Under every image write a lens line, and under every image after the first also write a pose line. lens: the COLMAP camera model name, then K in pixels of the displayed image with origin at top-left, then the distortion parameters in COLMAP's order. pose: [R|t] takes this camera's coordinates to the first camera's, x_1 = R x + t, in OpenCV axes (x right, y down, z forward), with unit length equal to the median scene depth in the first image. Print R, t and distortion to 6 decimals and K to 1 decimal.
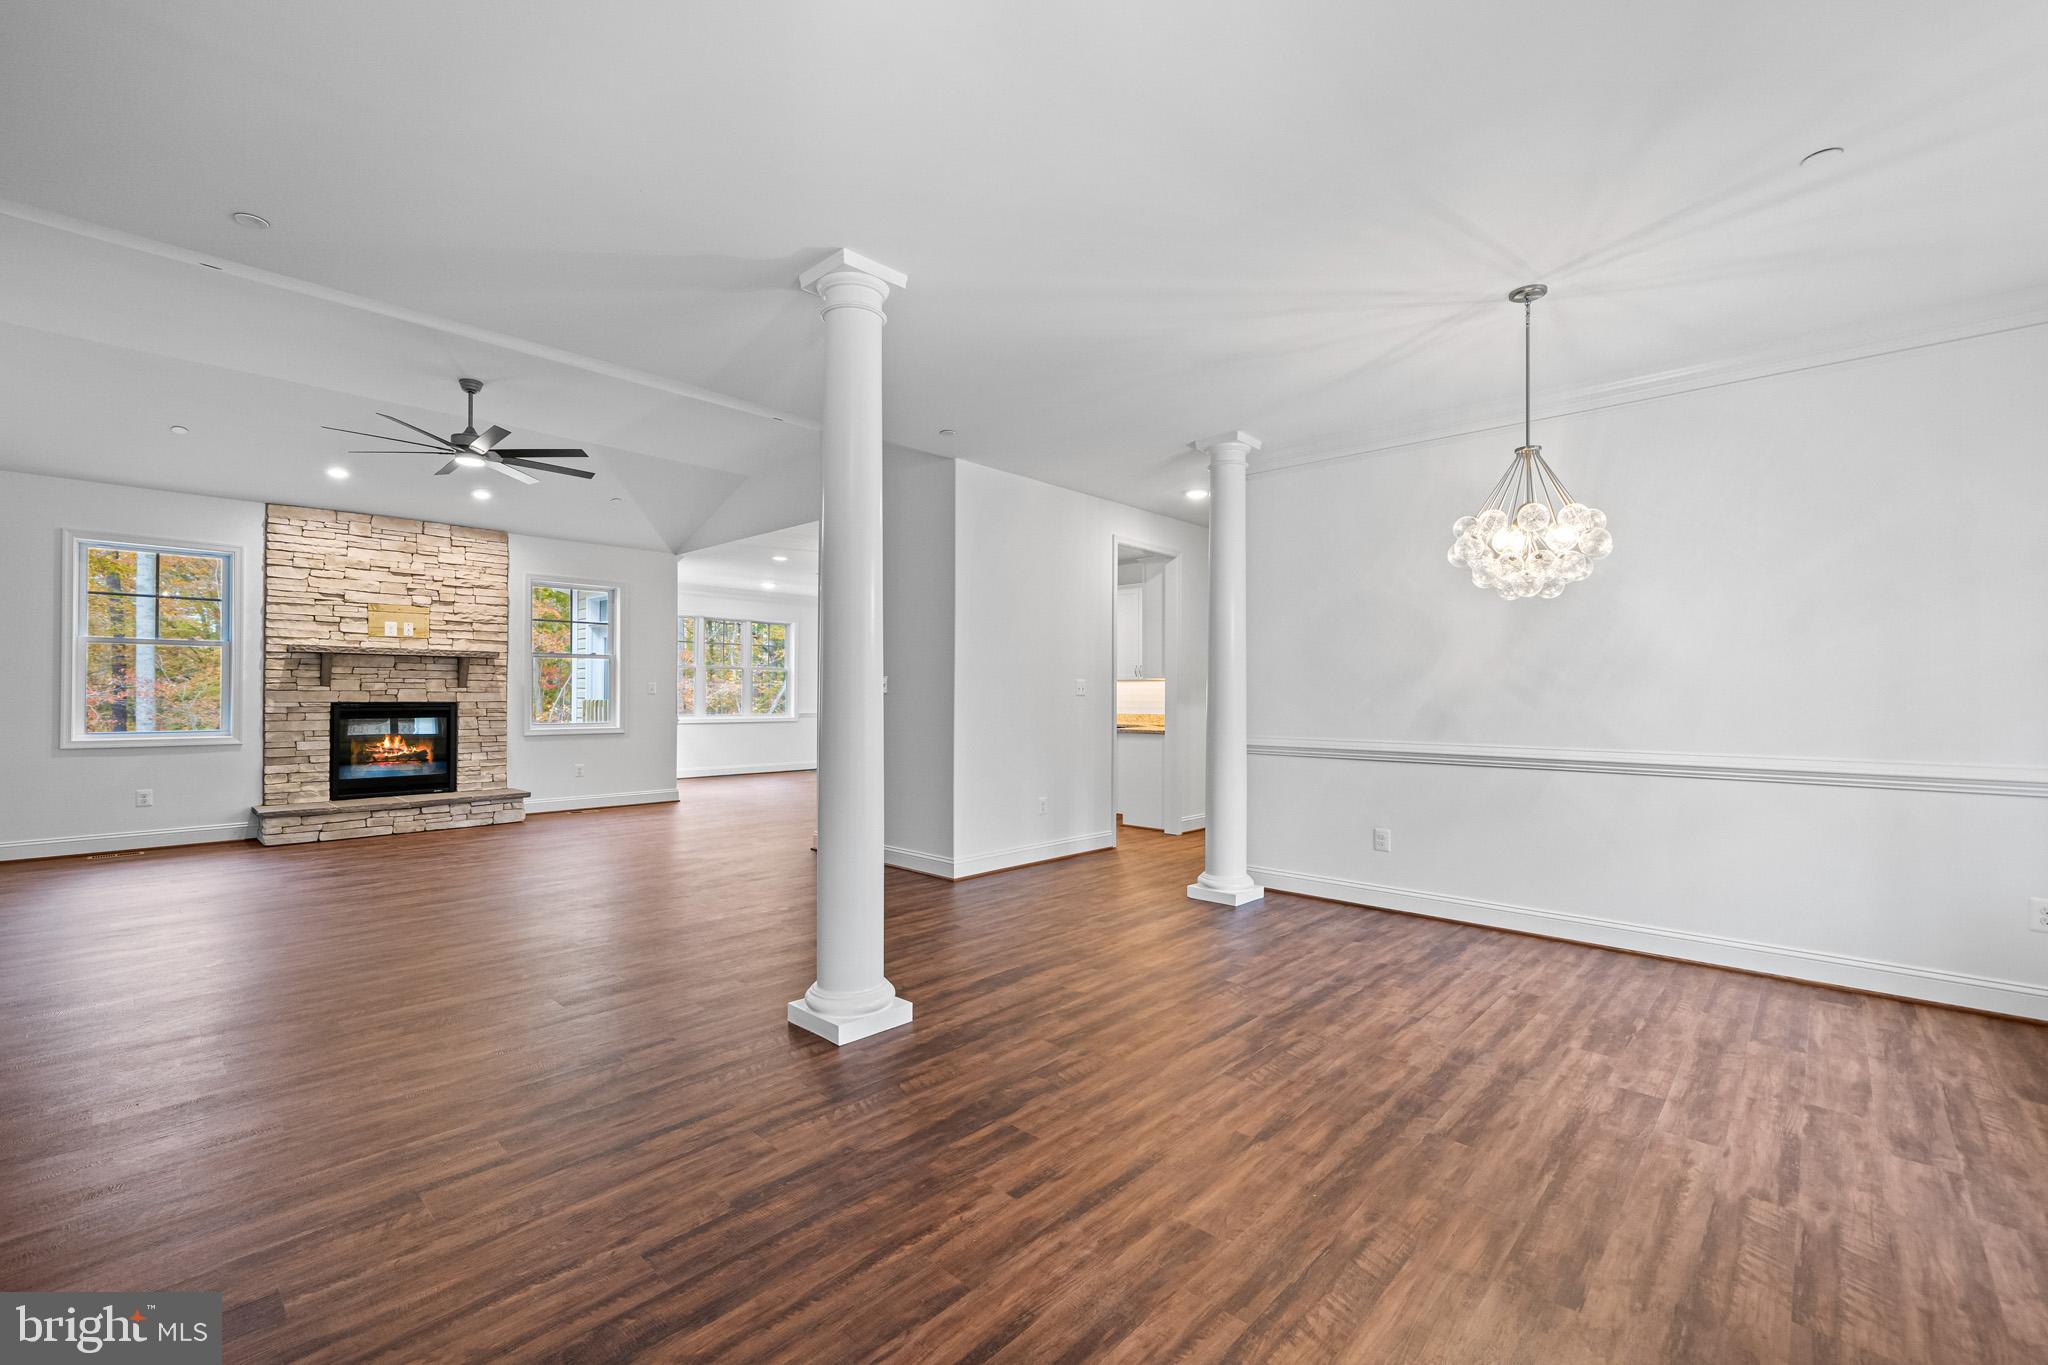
lens RADIAL K [[858.0, 0, 1010.8], [0, 858.0, 691.0], [0, 0, 1]] dist [-0.006158, 0.000488]
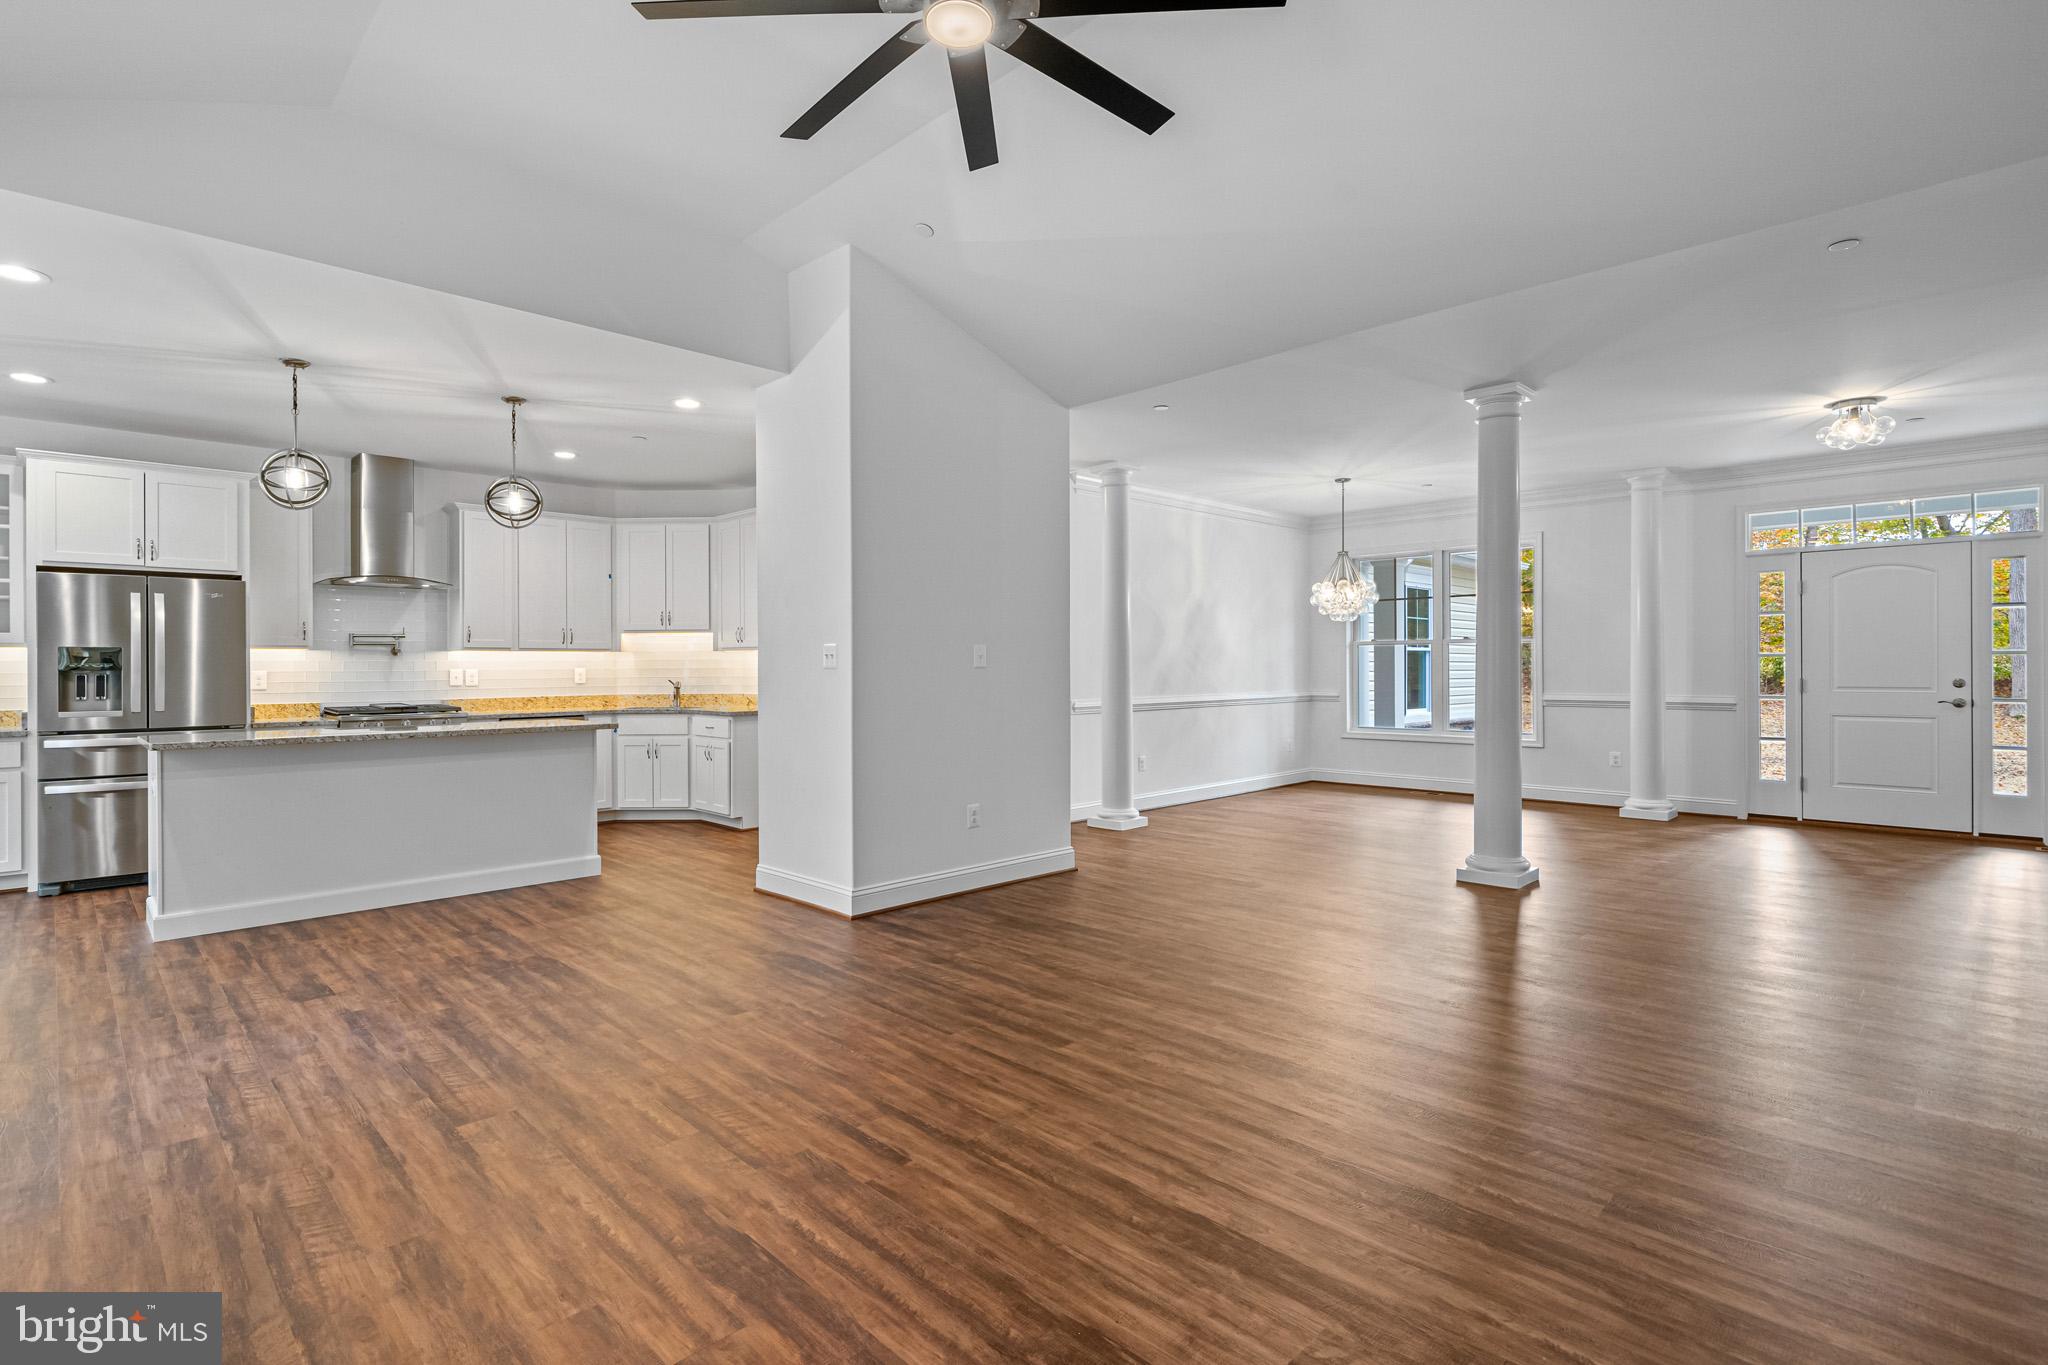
lens RADIAL K [[981.2, 0, 1005.1], [0, 981.2, 669.8], [0, 0, 1]] dist [-0.002404, -0.000943]
pose [[0.040013, -0.003263, 0.999194, -0.351162], [0.001281, 0.999994, 0.003214, 0.000712], [-0.999198, 0.001151, 0.040017, 0.297987]]
